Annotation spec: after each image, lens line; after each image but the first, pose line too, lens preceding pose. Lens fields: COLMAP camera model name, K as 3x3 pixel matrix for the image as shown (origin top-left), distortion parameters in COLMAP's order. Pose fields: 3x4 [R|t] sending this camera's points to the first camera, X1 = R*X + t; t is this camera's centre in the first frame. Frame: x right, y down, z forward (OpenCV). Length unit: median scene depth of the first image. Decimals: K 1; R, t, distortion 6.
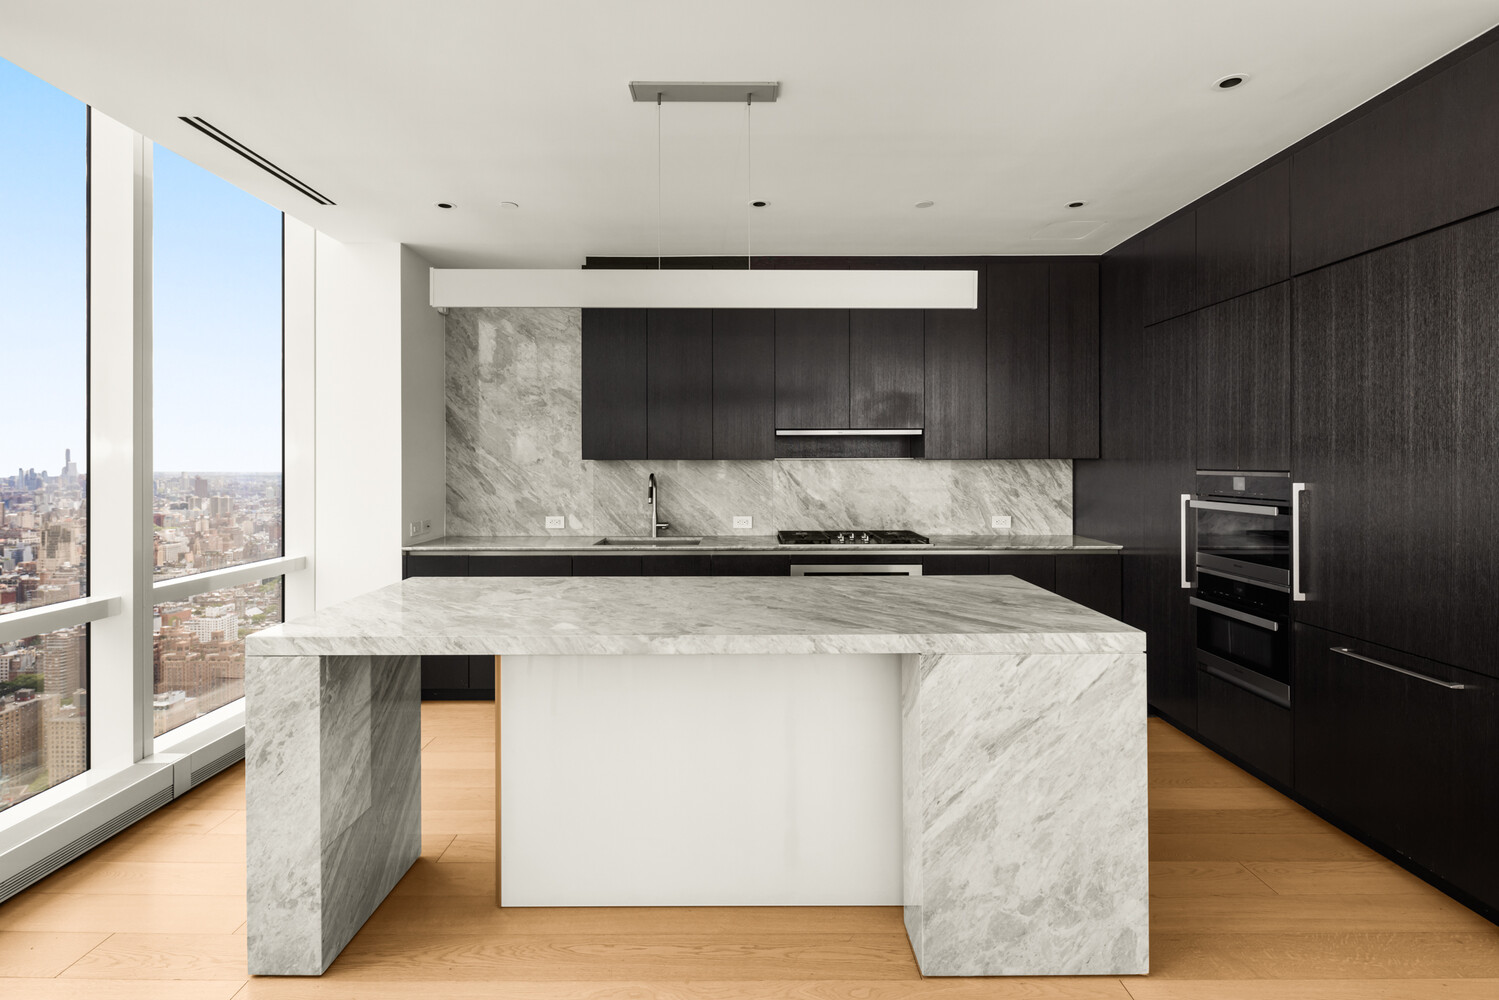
lens RADIAL K [[722.1, 0, 745.7], [0, 722.1, 465.2], [0, 0, 1]] dist [-0.000883, -0.000211]
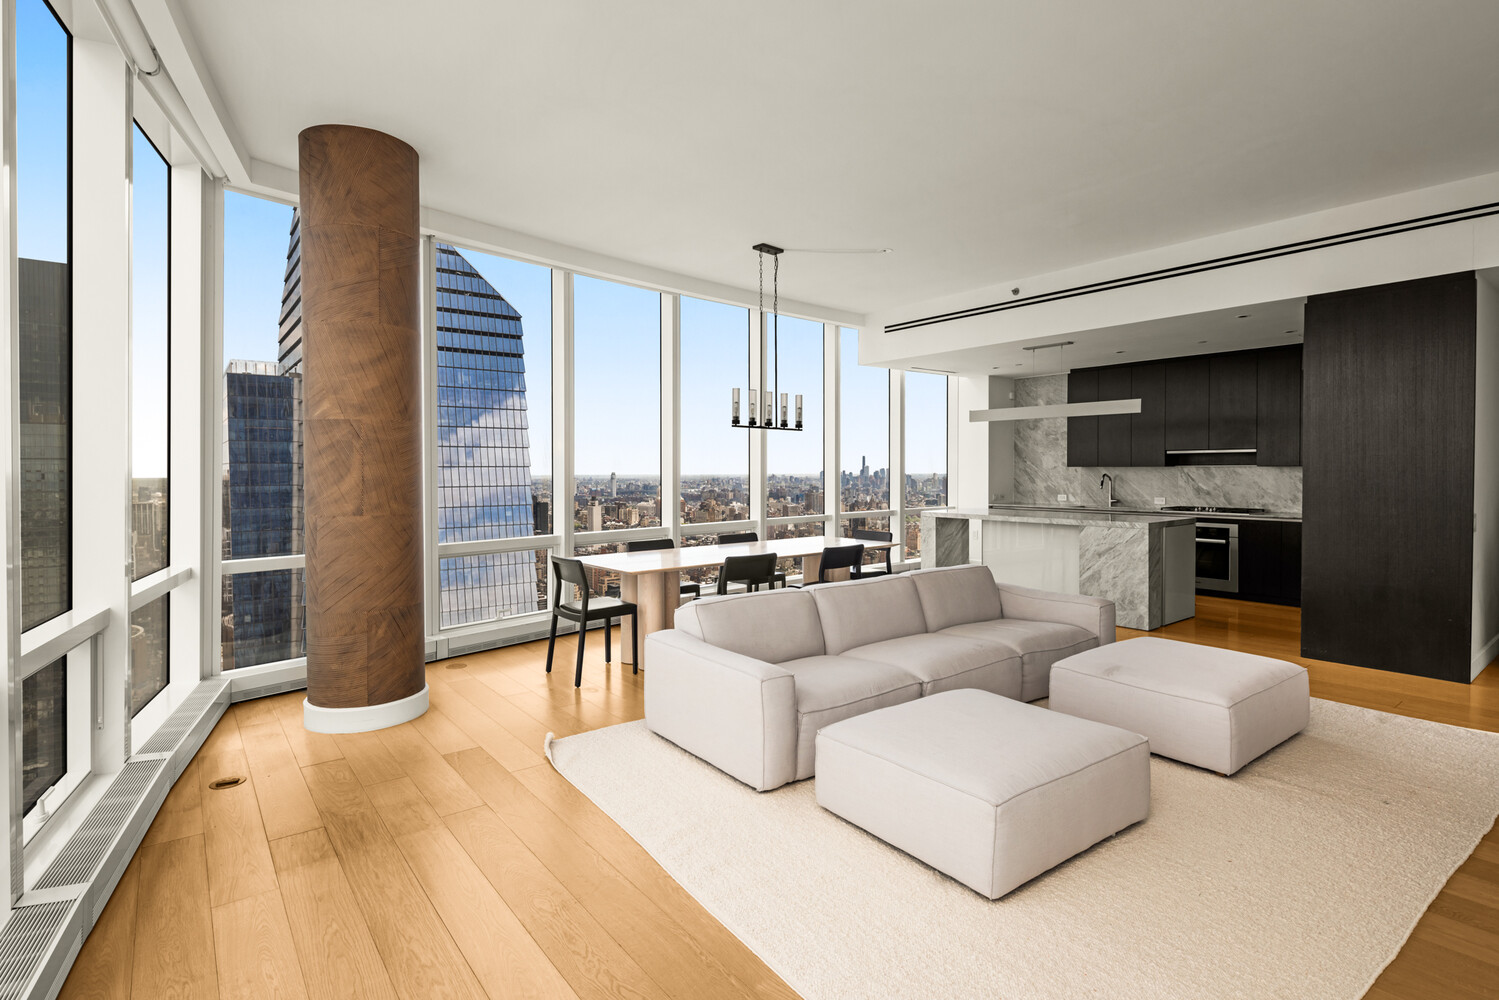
lens RADIAL K [[754.2, 0, 744.8], [0, 754.2, 470.2], [0, 0, 1]] dist [0.001019, -0.000589]
pose [[0.614451, 0.000494, -0.788955, 0.861758], [0.002714, 0.999993, 0.002739, -0.006158], [0.788950, -0.003824, 0.614445, -1.008889]]
